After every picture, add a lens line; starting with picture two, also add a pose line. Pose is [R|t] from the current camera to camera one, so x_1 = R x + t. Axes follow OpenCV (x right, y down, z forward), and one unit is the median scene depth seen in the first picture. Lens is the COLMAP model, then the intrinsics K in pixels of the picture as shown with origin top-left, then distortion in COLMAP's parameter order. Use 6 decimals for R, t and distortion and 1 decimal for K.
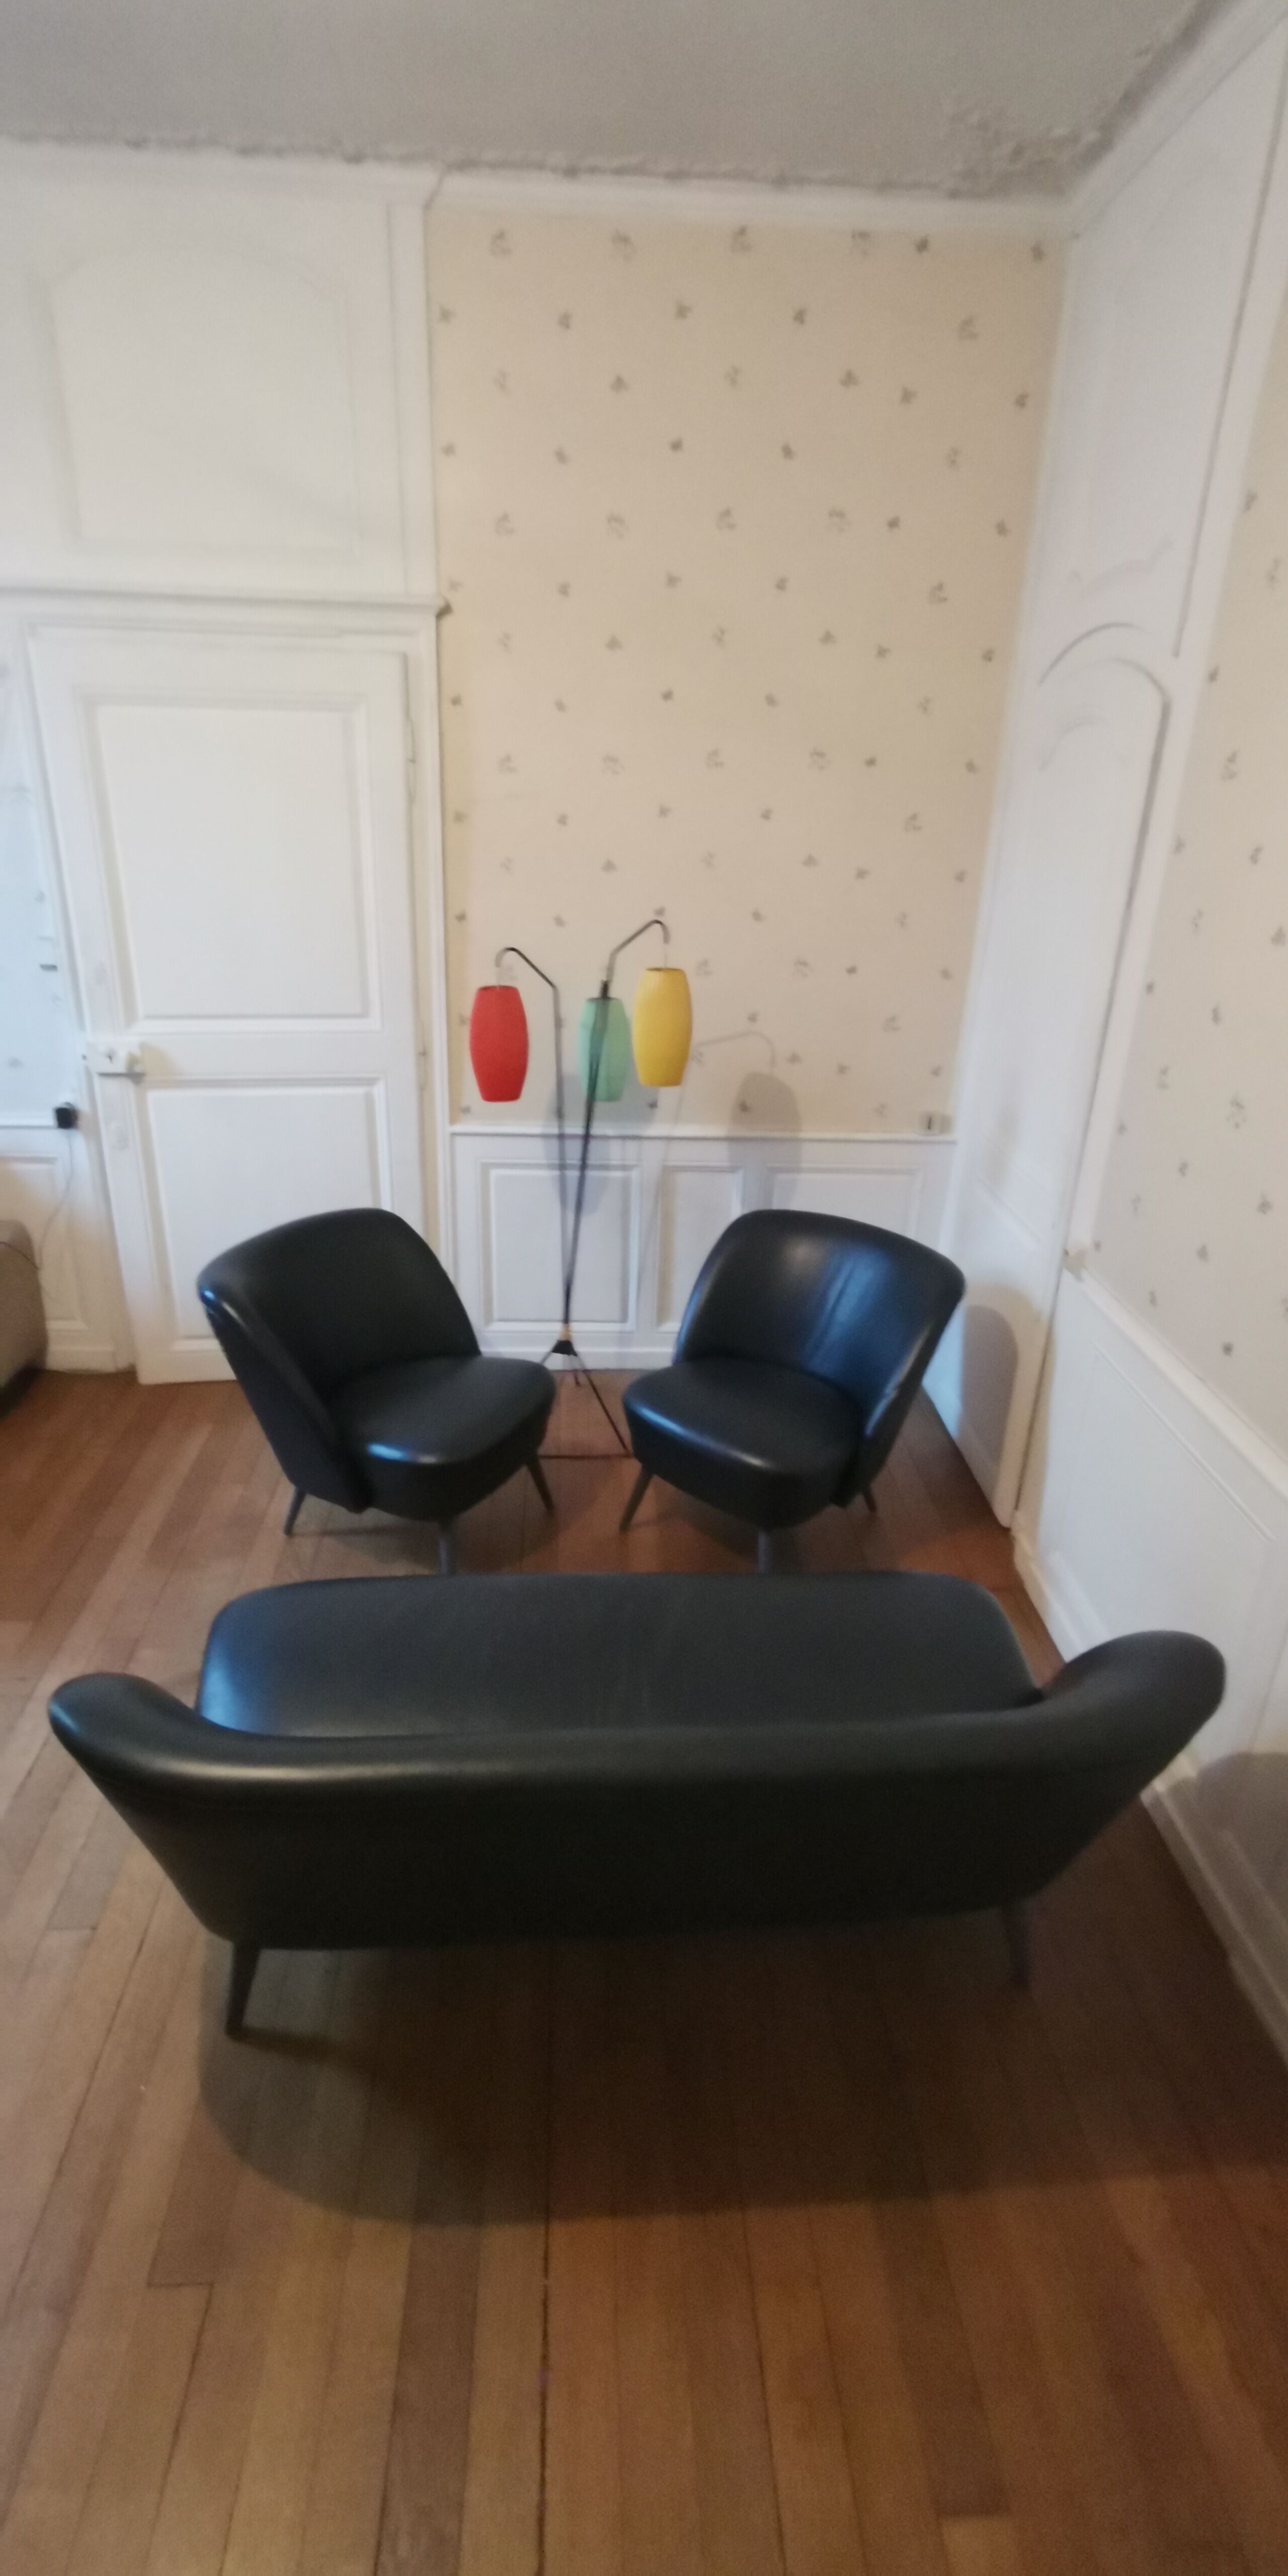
lens RADIAL K [[1205.9, 0, 617.3], [0, 1205.9, 1289.8], [0, 0, 1]] dist [-0.002775, 0.010993]
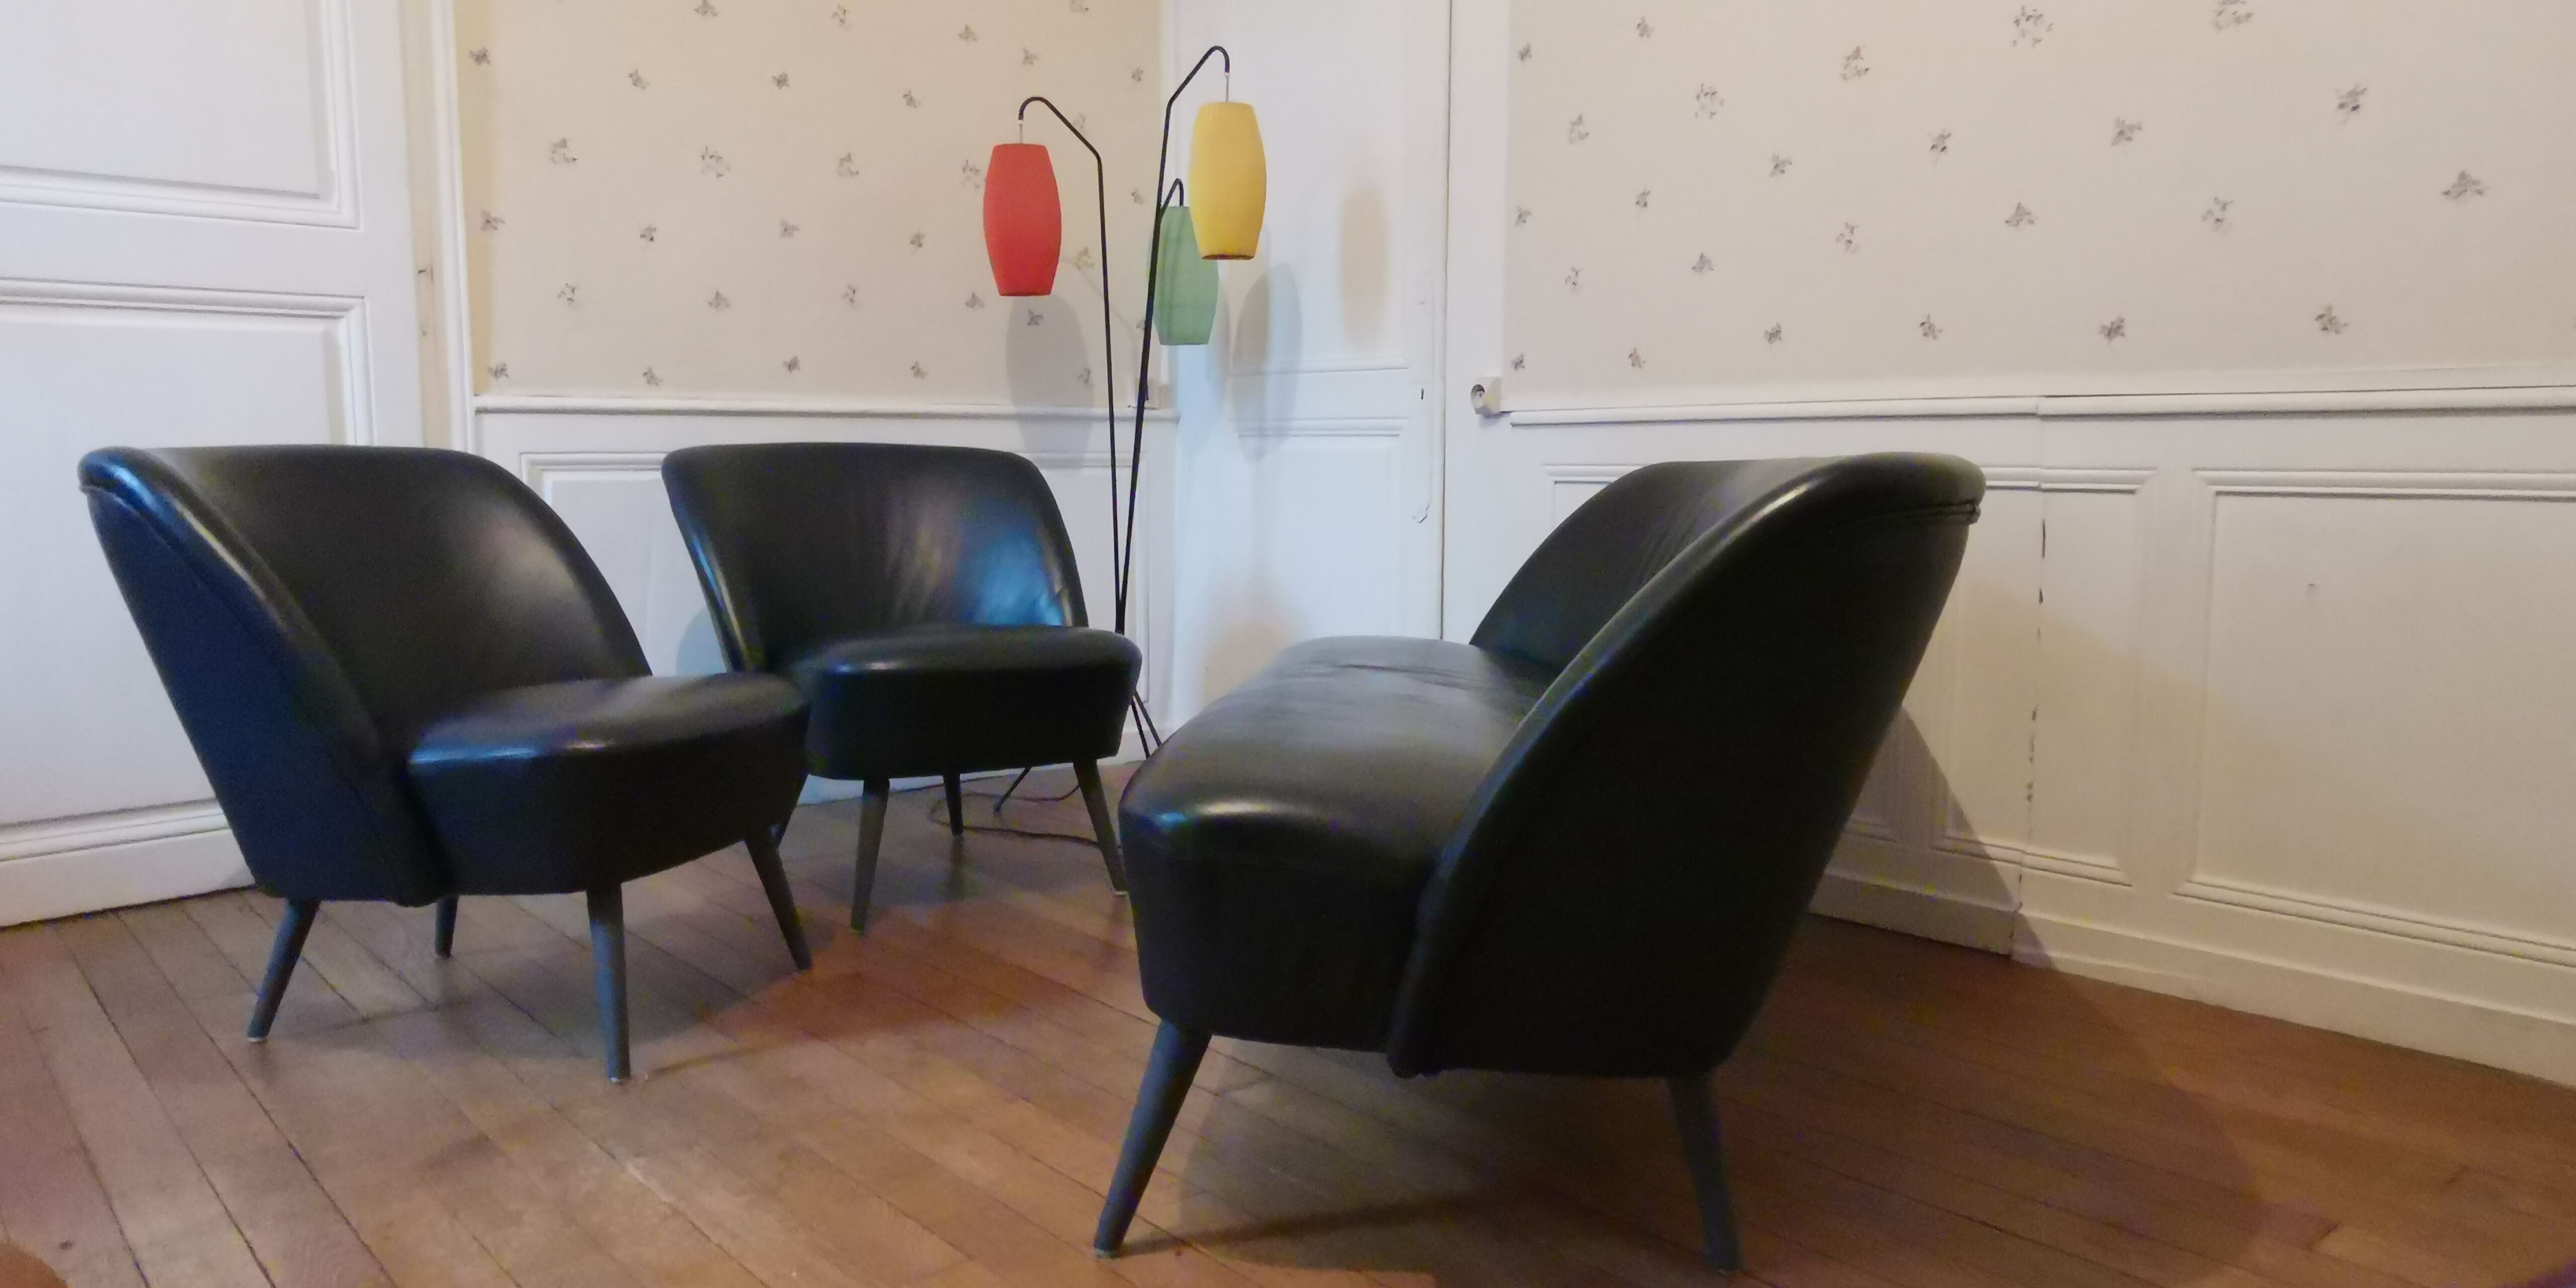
lens RADIAL K [[1809.6, 0, 1295.8], [0, 1809.6, 661.1], [0, 0, 1]] dist [-0.007098, 0.022722]
pose [[0.785471, -0.094997, 0.611565, -0.452388], [0.259923, 0.947415, -0.186669, 0.310599], [-0.561673, 0.305582, 0.768858, 0.147730]]
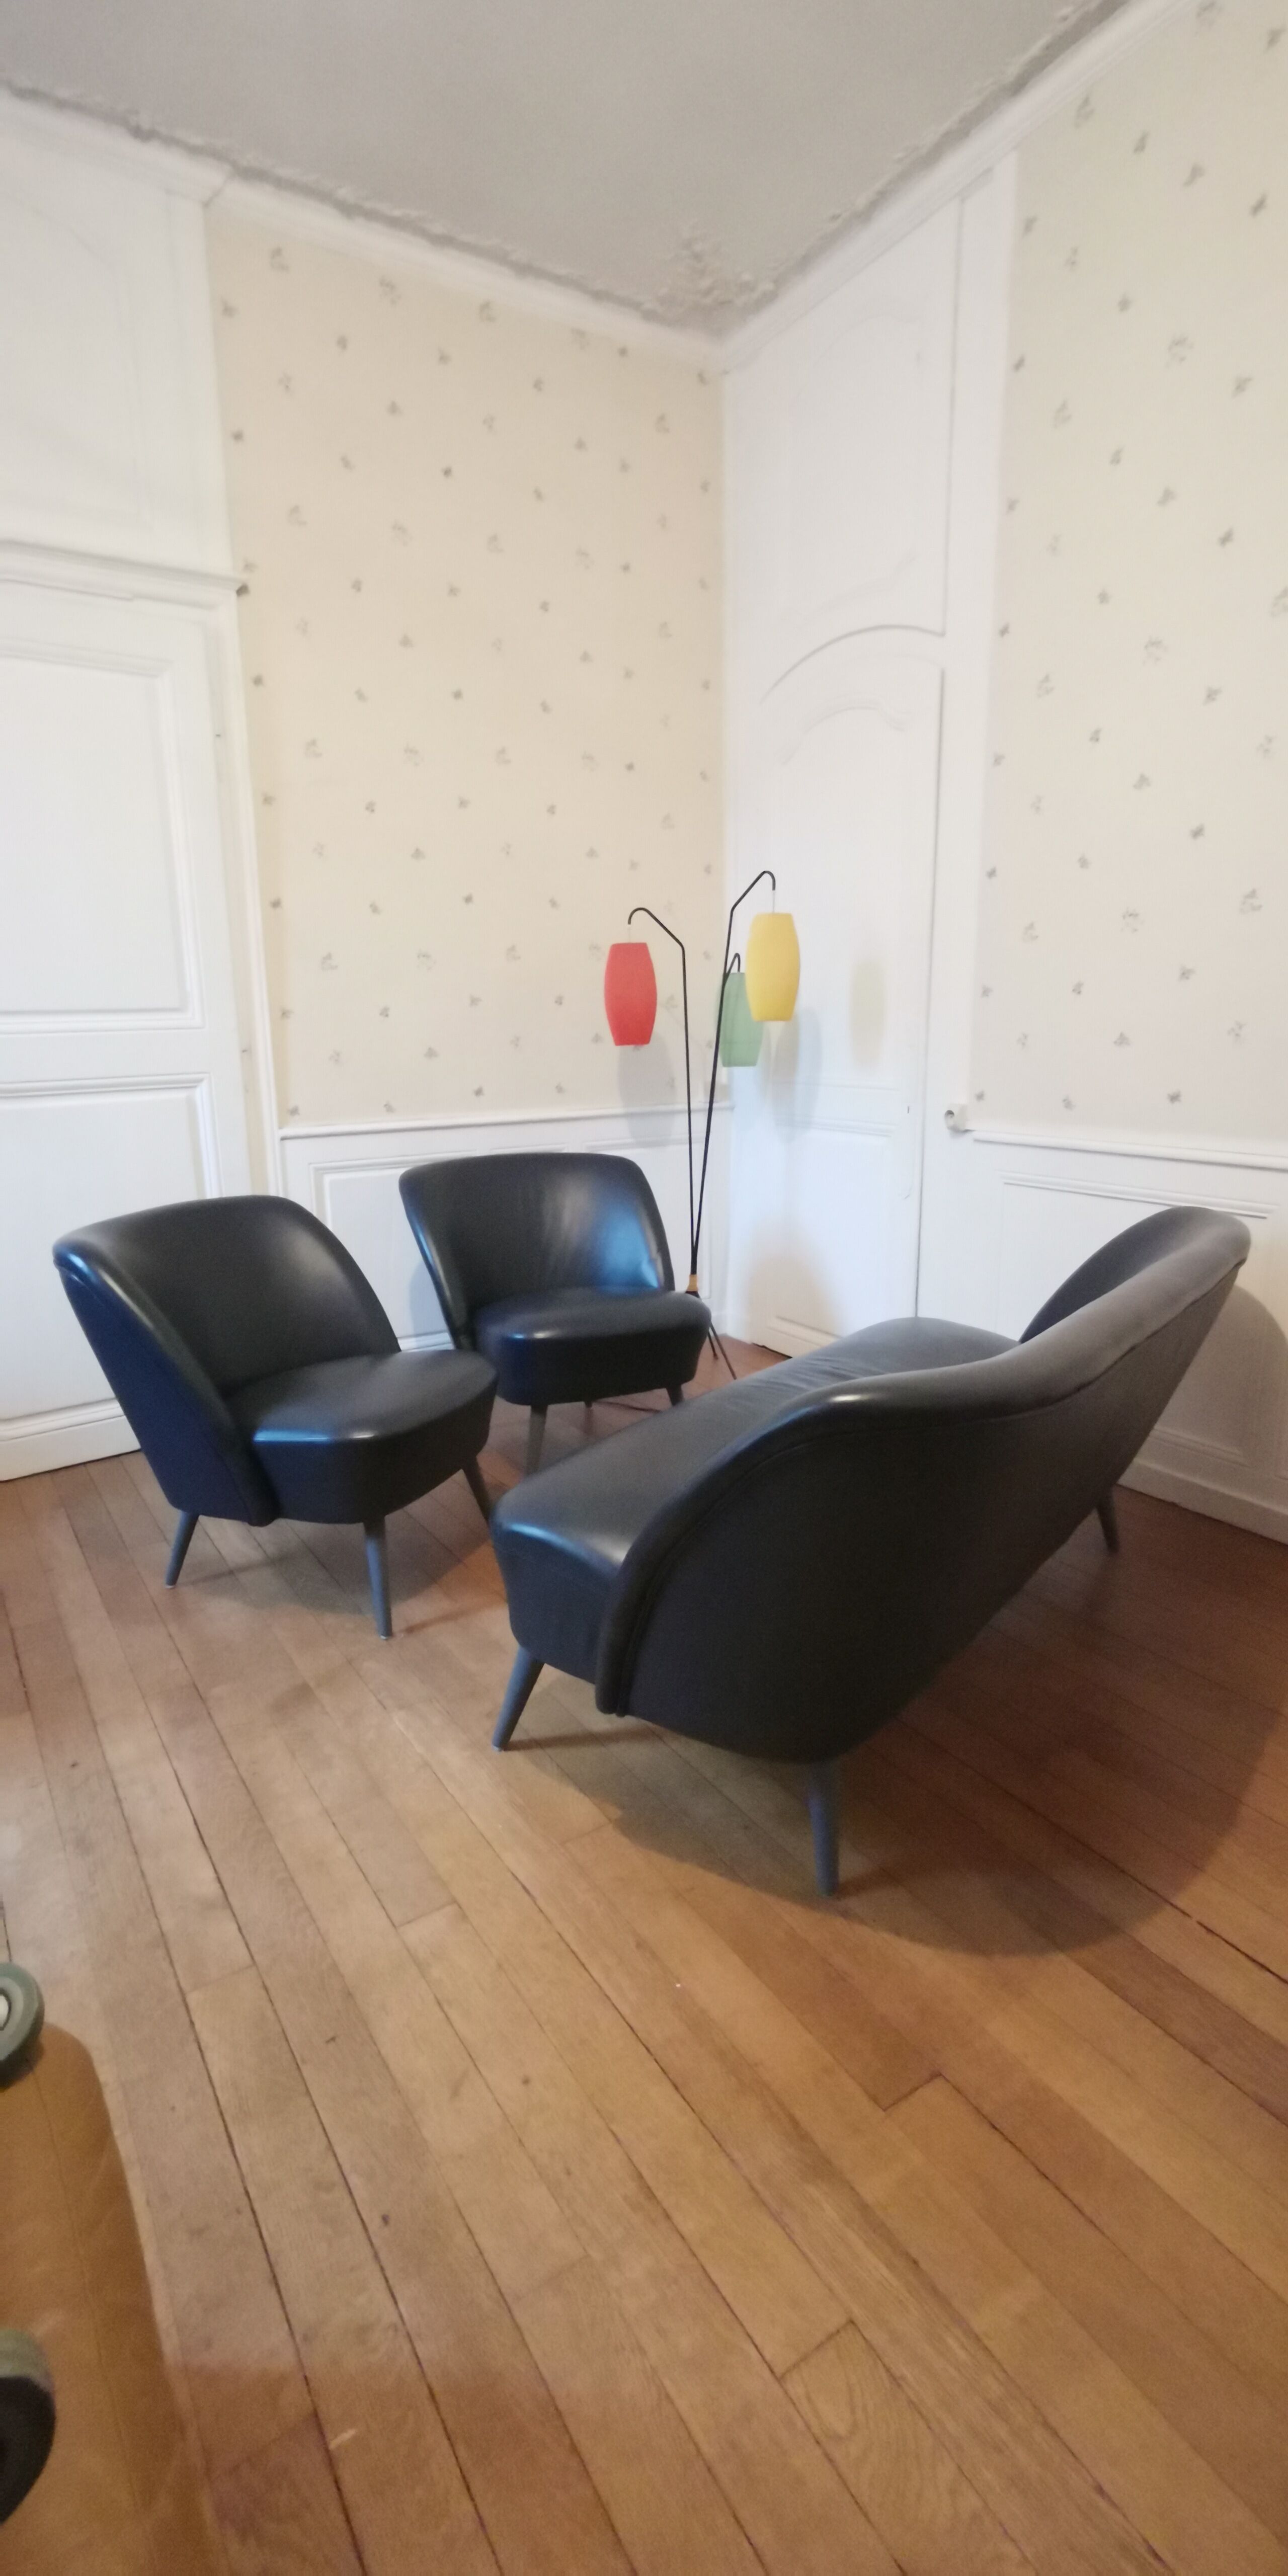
lens RADIAL K [[1205.9, 0, 617.8], [0, 1205.9, 1290.2], [0, 0, 1]] dist [-0.002775, 0.010993]
pose [[0.867989, -0.149994, 0.473388, -0.439383], [0.231508, 0.965584, -0.118538, 0.179704], [-0.439316, 0.212483, 0.872841, 0.131908]]
